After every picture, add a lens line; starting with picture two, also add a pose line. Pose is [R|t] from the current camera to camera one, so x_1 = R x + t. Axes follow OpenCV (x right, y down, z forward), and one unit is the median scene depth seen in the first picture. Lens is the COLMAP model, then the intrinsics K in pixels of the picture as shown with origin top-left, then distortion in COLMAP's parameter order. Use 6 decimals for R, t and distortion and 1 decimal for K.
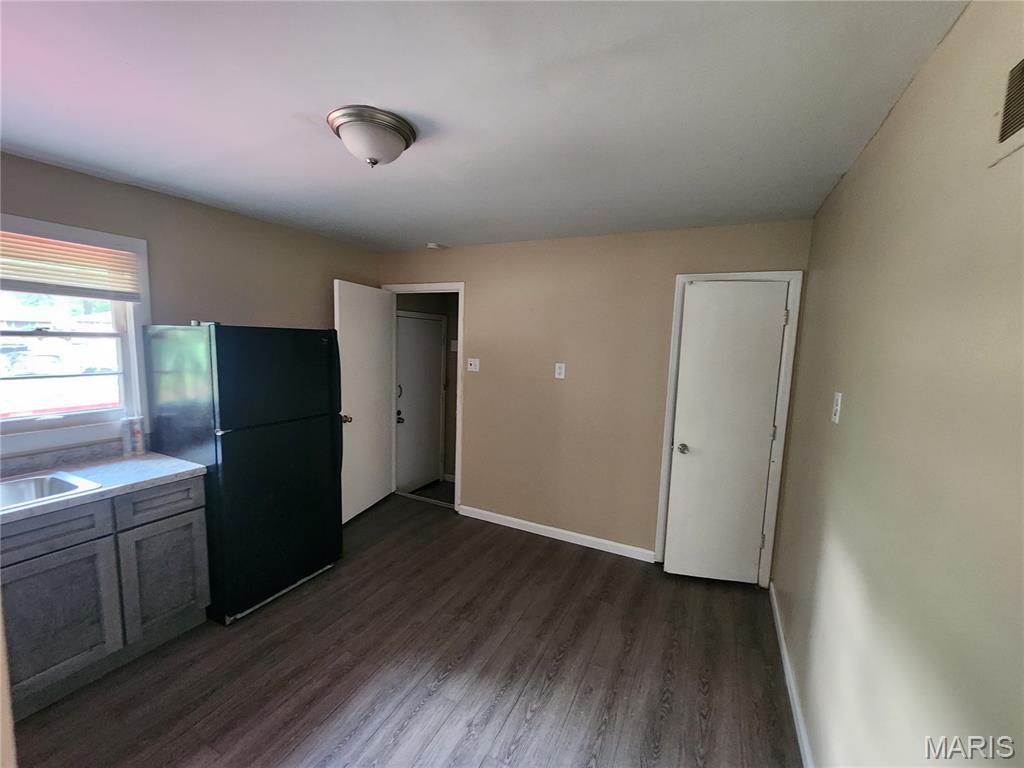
lens RADIAL K [[424.3, 0, 513.4], [0, 424.3, 386.6], [0, 0, 1]] dist [-0.001654, 0.000293]
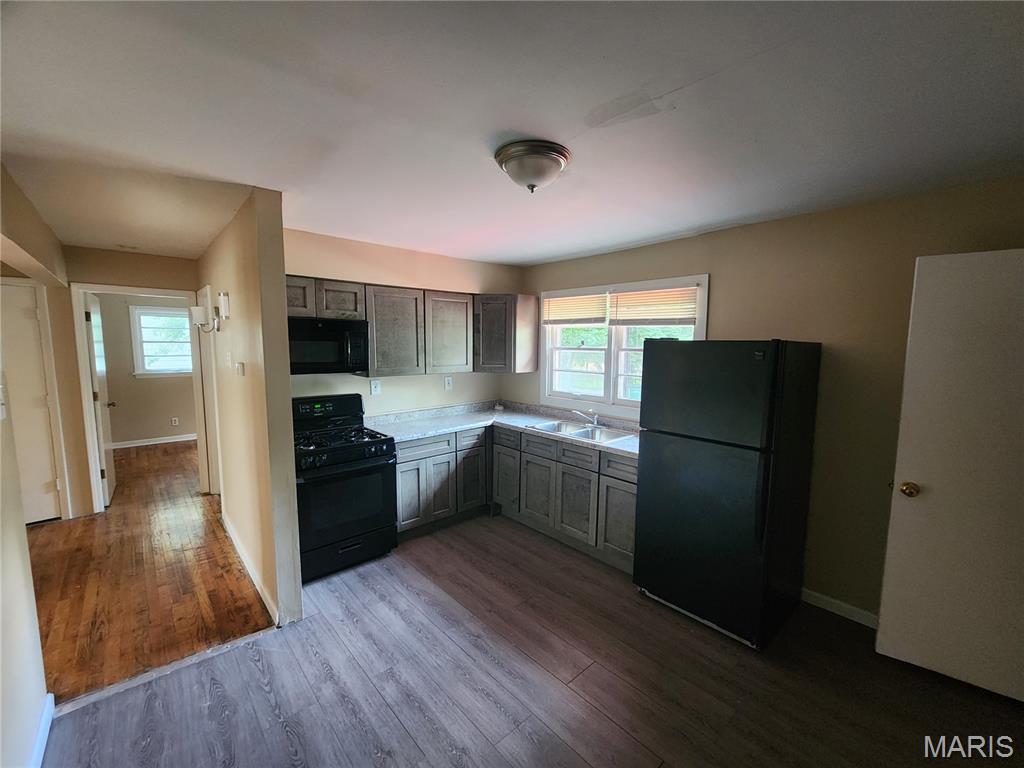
lens RADIAL K [[424.3, 0, 513.4], [0, 424.3, 386.6], [0, 0, 1]] dist [-0.001654, 0.000293]
pose [[-0.369050, 0.065491, -0.927099, 0.615463], [-0.122880, 0.985319, 0.118519, -0.121113], [0.921251, 0.157662, -0.355584, 1.179140]]
